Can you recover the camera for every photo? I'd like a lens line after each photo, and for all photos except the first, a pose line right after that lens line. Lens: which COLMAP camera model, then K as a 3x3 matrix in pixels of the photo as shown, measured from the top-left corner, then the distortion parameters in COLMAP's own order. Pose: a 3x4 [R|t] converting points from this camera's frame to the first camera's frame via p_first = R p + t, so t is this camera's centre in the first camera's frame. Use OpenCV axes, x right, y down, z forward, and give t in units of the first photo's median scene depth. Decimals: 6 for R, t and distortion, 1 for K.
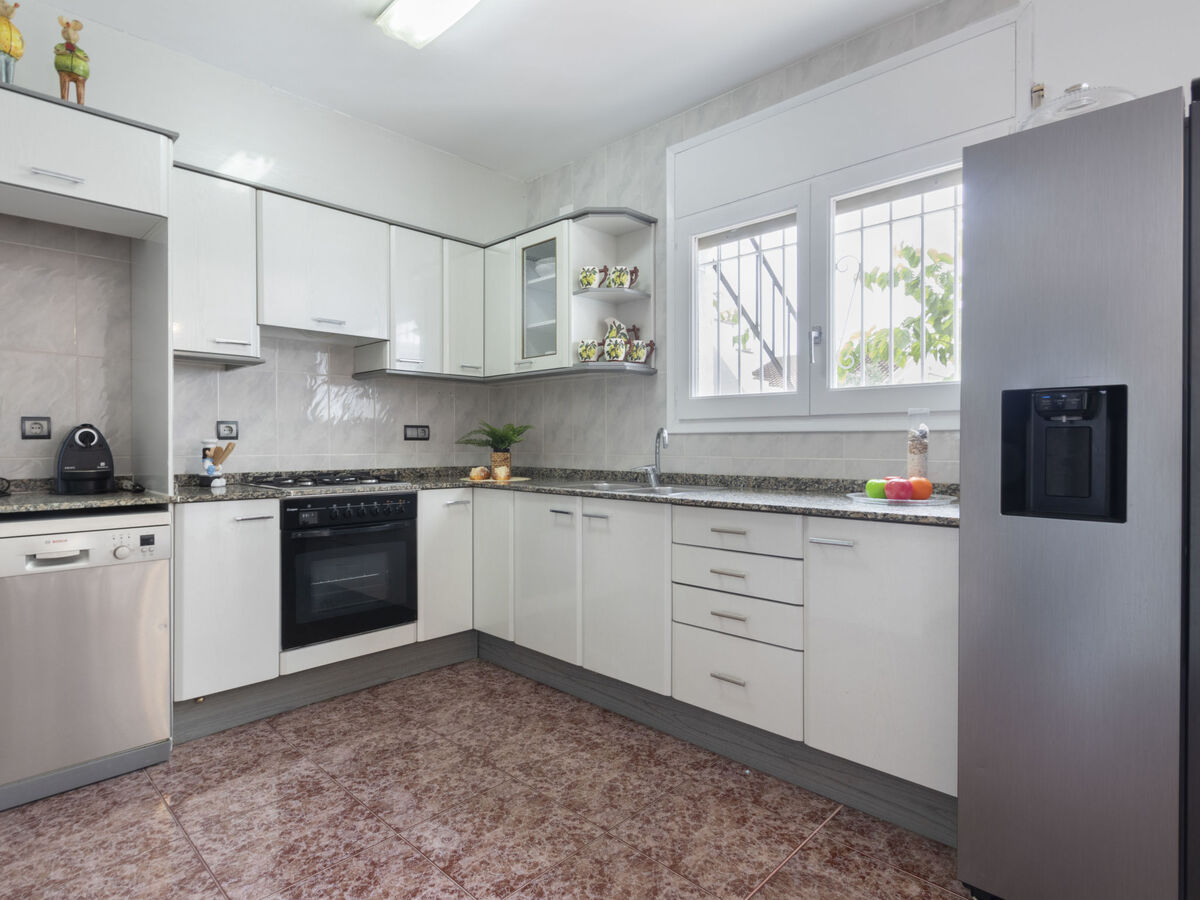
lens RADIAL K [[632.4, 0, 600.0], [0, 632.4, 450.0], [0, 0, 1]] dist [-0.001453, -0.002825]
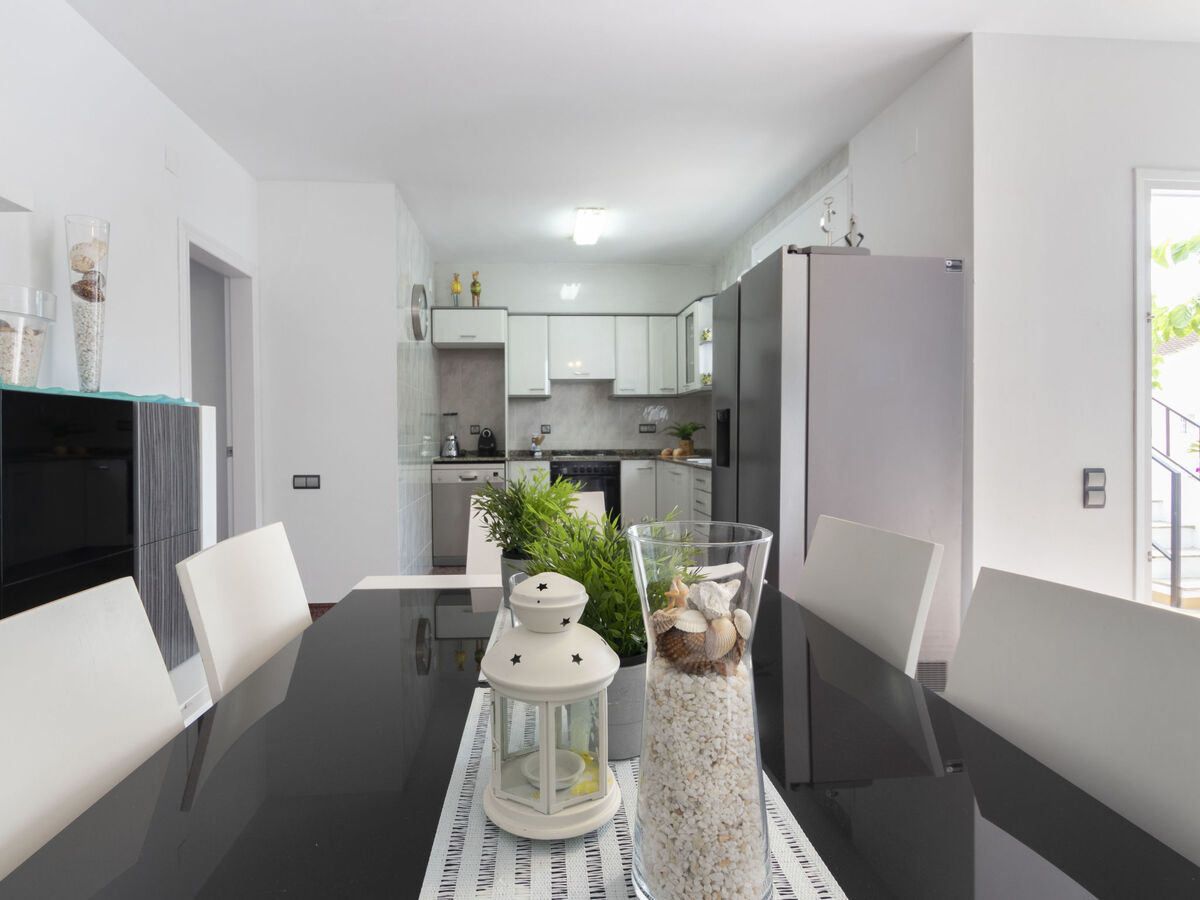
lens RADIAL K [[632.4, 0, 600.0], [0, 632.4, 450.0], [0, 0, 1]] dist [-0.001453, -0.002825]
pose [[0.765940, 0.010510, -0.642826, 0.919249], [-0.000181, 0.999870, 0.016132, 0.003697], [0.642912, -0.012240, 0.765842, -0.499546]]
